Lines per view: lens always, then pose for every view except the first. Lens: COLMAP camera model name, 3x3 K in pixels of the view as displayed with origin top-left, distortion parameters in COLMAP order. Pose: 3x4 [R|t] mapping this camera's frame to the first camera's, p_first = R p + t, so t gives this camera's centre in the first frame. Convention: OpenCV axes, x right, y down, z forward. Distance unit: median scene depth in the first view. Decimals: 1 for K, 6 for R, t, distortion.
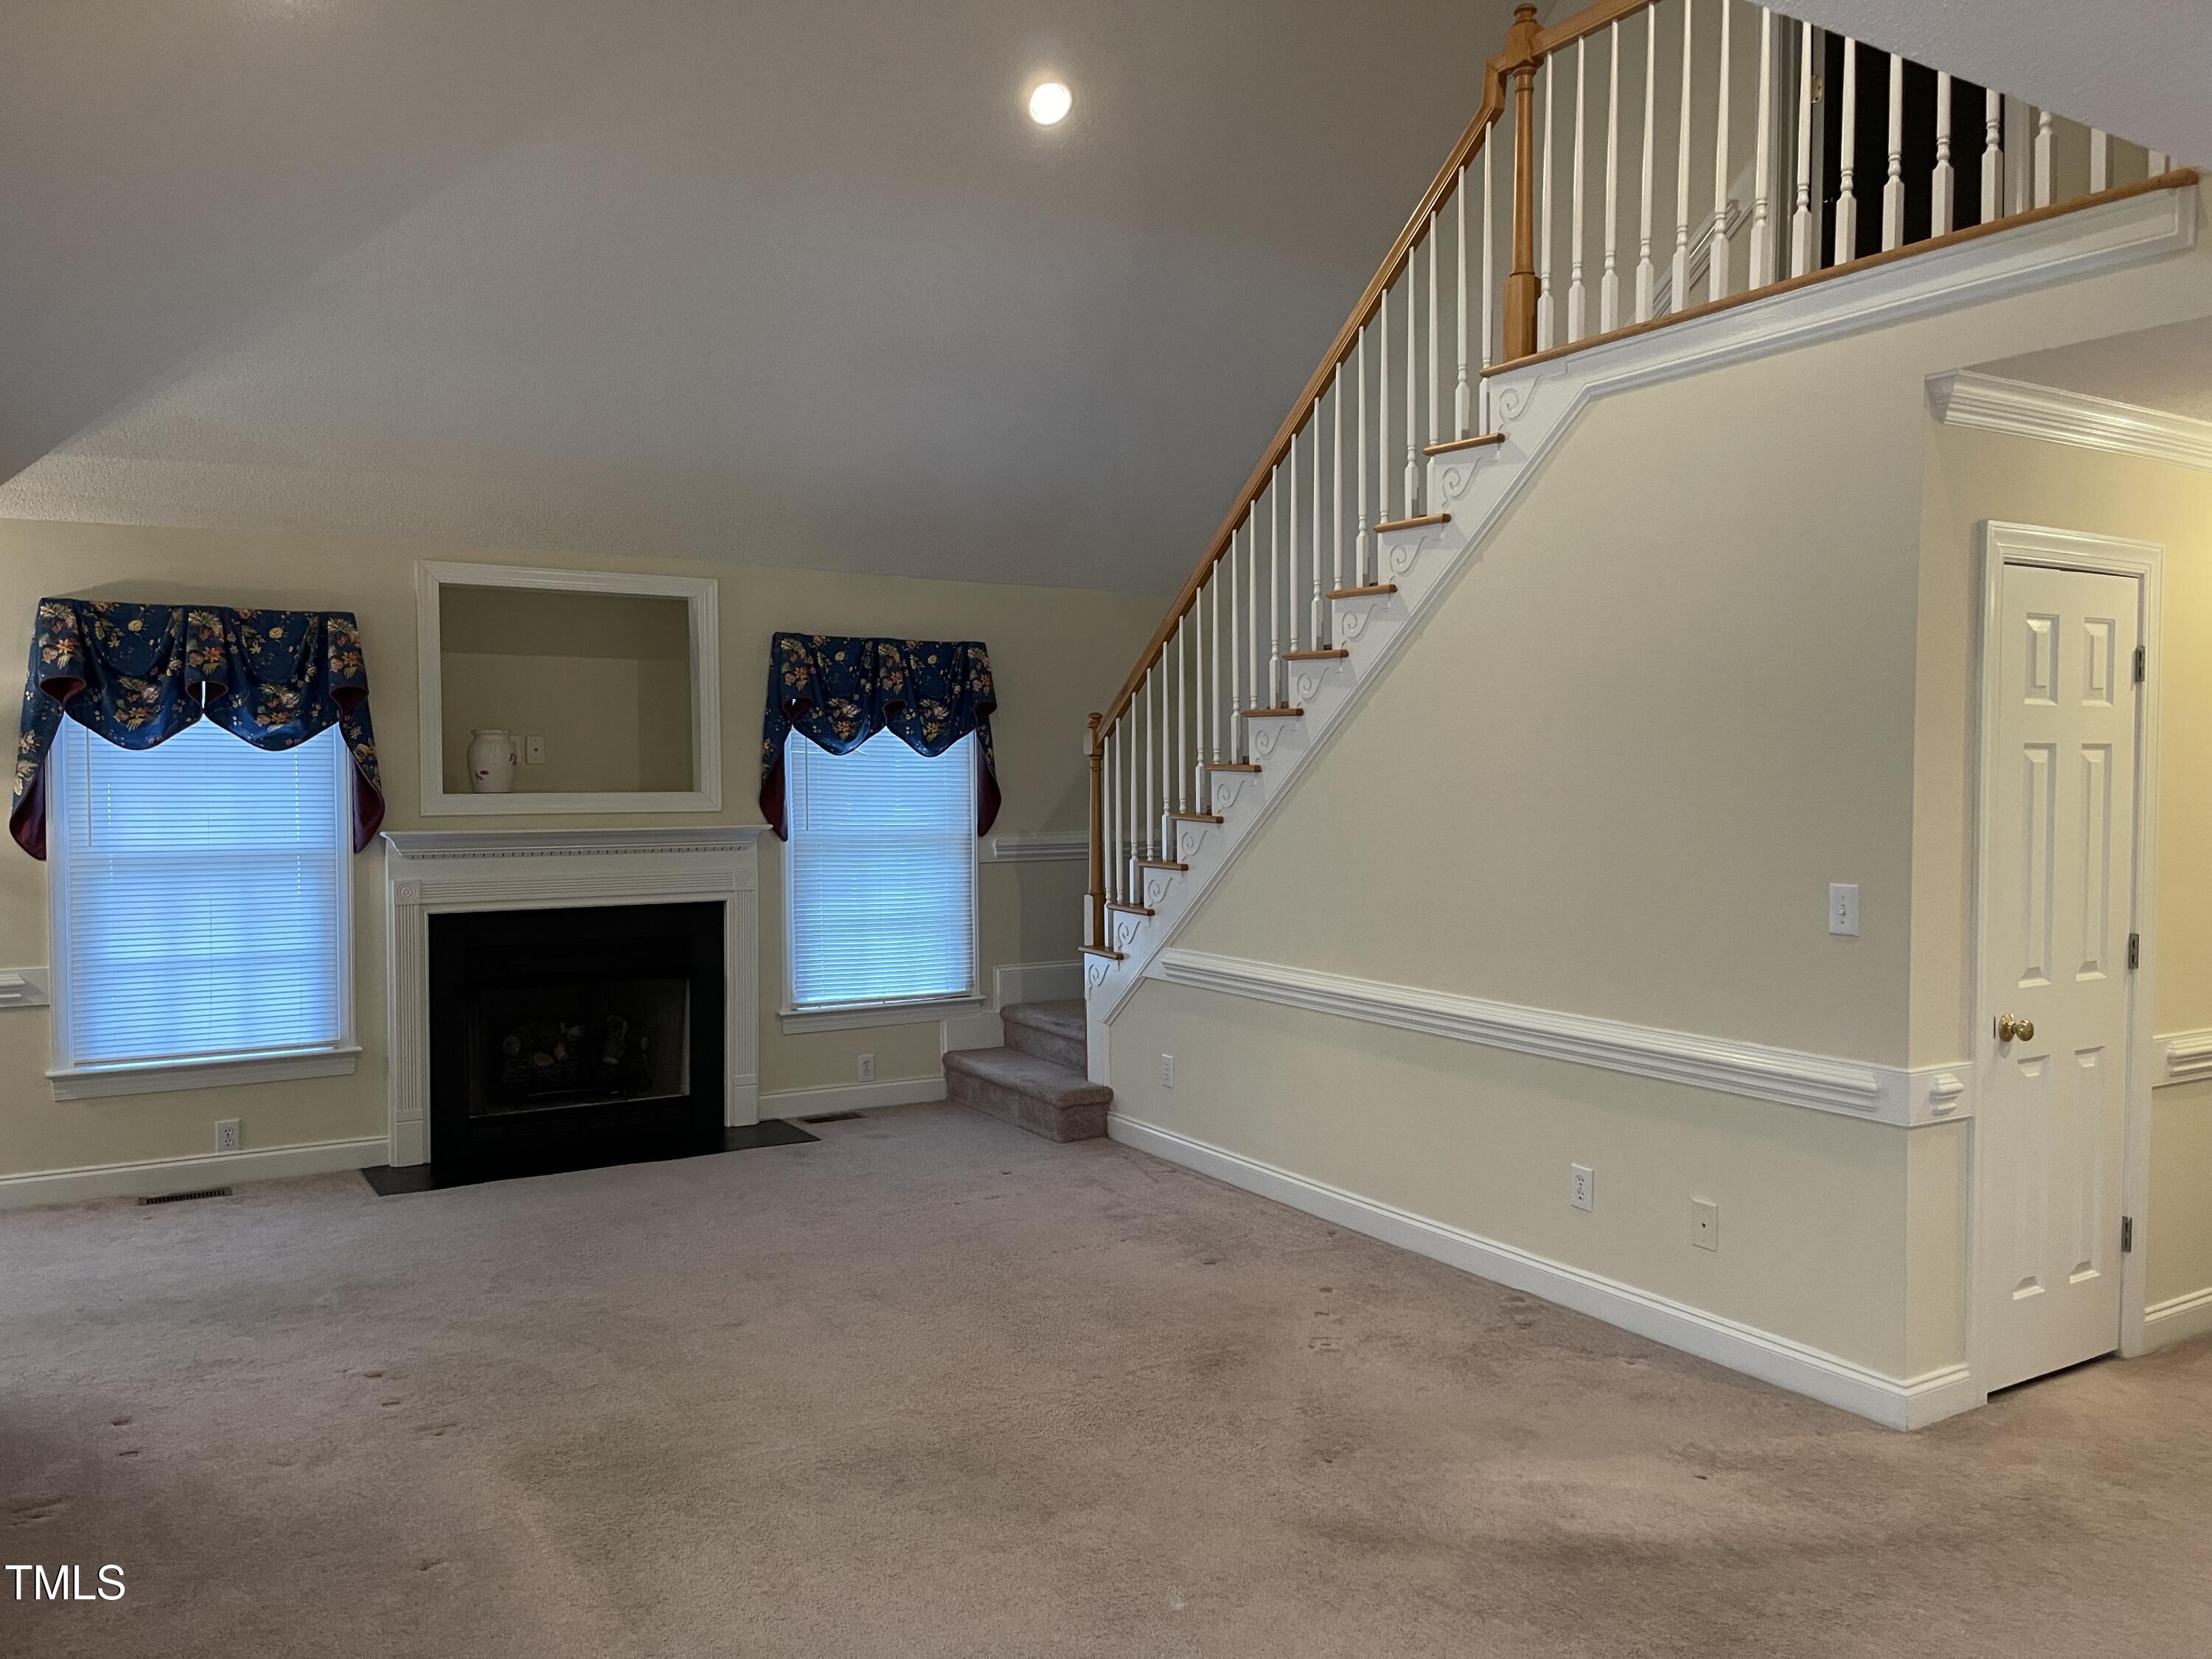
lens RADIAL K [[1673.6, 0, 1106.0], [0, 1673.6, 829.5], [0, 0, 1]] dist [0.081966, -0.090537]
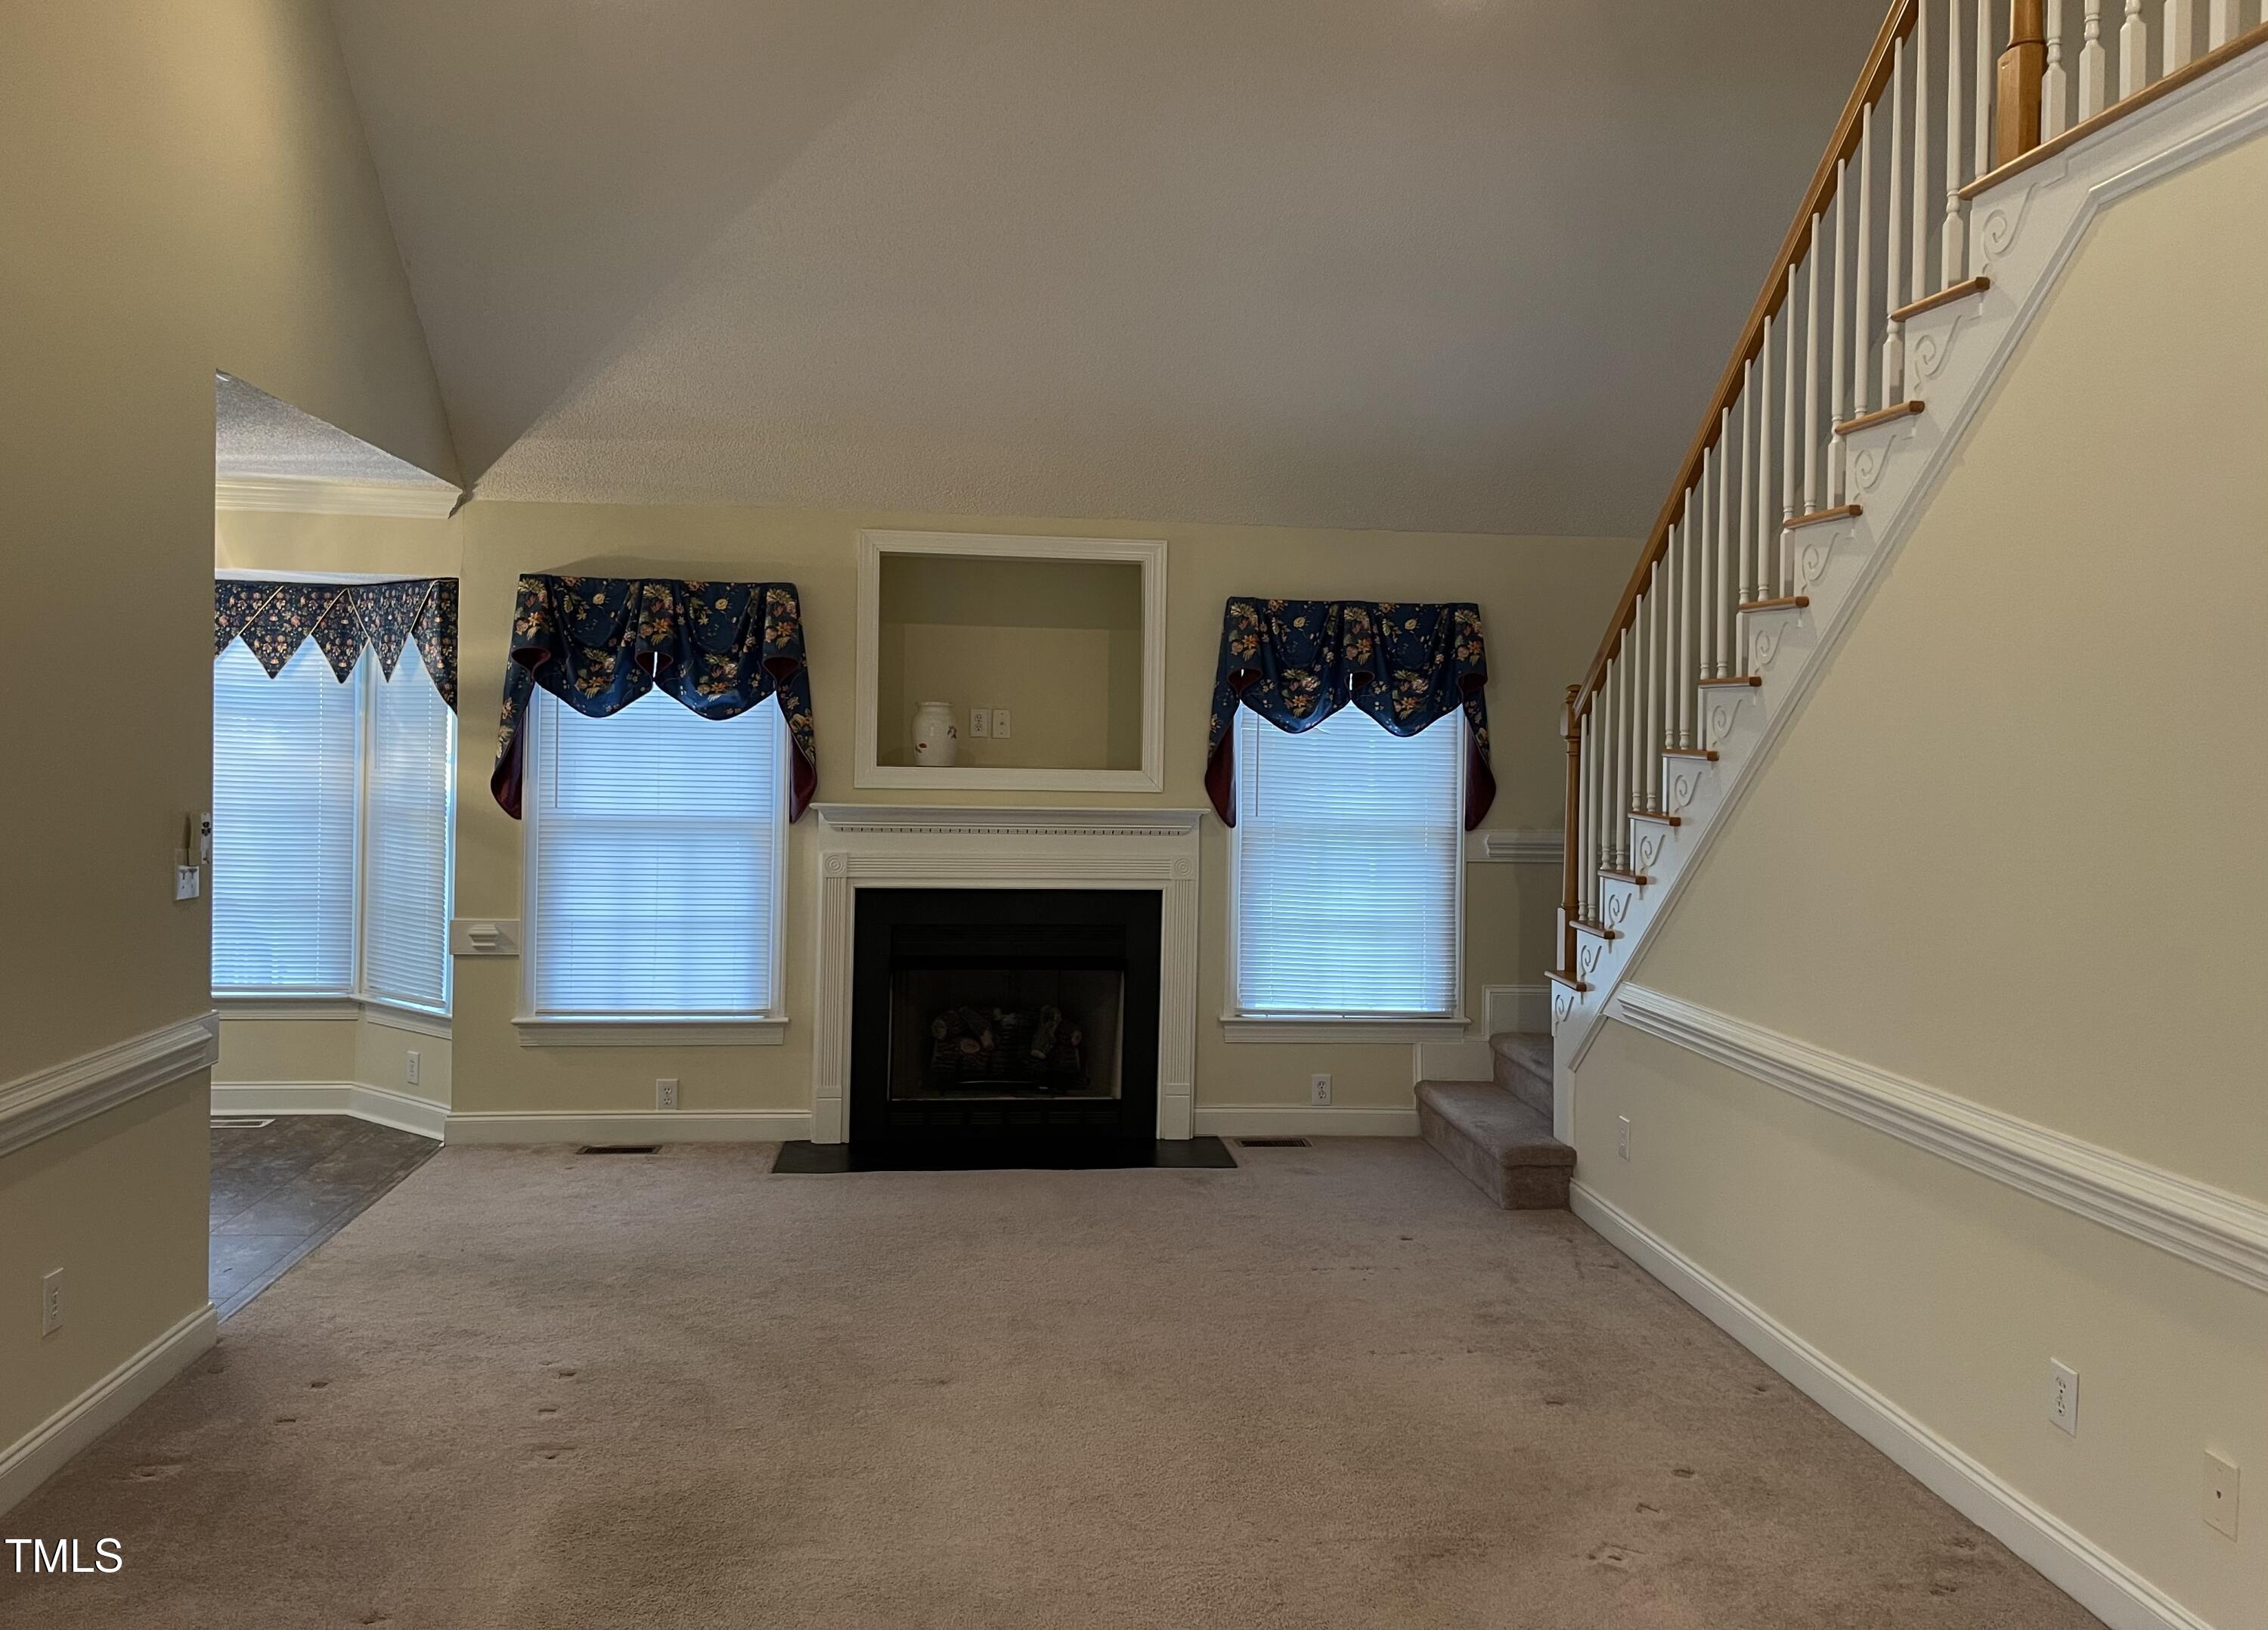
lens RADIAL K [[1725.6, 0, 1134.5], [0, 1725.6, 781.1], [0, 0, 1]] dist [0.088249, -0.094633]
pose [[0.908009, 0.026900, -0.418087, 0.167144], [-0.035100, 0.999313, -0.011933, -0.005858], [0.417479, 0.025510, 0.908329, 0.154109]]
